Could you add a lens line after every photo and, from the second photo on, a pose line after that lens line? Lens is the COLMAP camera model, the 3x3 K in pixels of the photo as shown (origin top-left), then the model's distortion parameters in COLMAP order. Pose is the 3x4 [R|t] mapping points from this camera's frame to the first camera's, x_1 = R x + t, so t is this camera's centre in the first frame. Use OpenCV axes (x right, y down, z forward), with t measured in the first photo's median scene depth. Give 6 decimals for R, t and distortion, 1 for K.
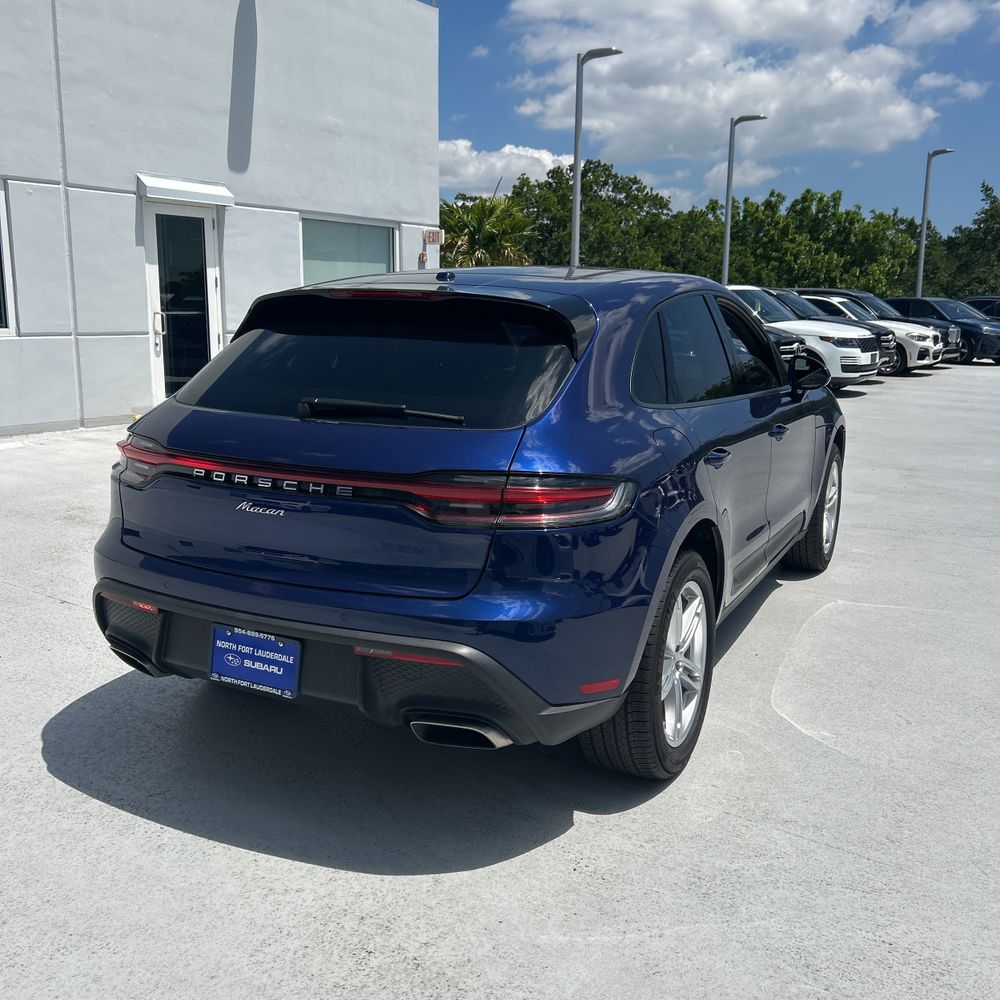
lens RADIAL K [[1039.1, 0, 478.4], [0, 1039.1, 498.2], [0, 0, 1]] dist [0.081238, -0.148596]
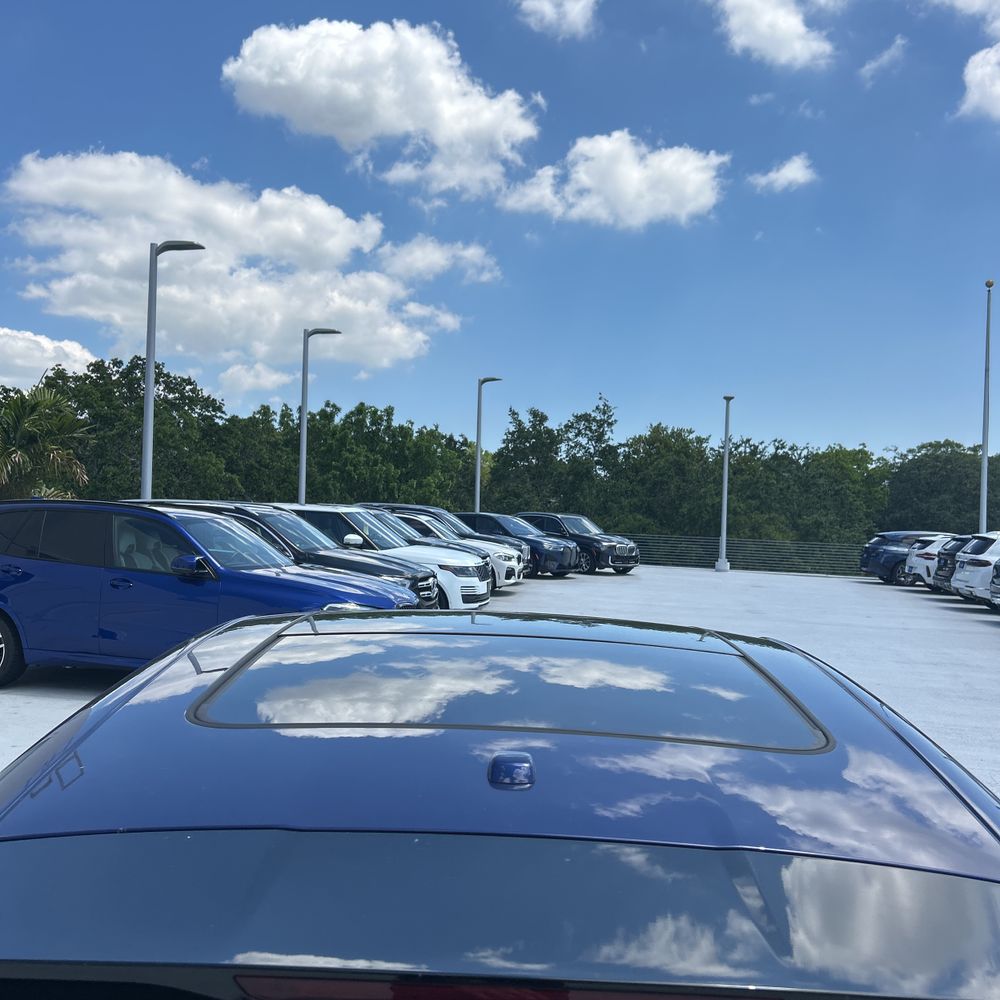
lens RADIAL K [[1037.0, 0, 500.0], [0, 1037.0, 500.0], [0, 0, 1]] dist [0.063277, -0.042882]
pose [[0.887269, 0.017901, 0.460905, -0.047192], [0.065107, 0.984381, -0.163568, -0.050195], [-0.456635, 0.175137, 0.872245, 0.141587]]
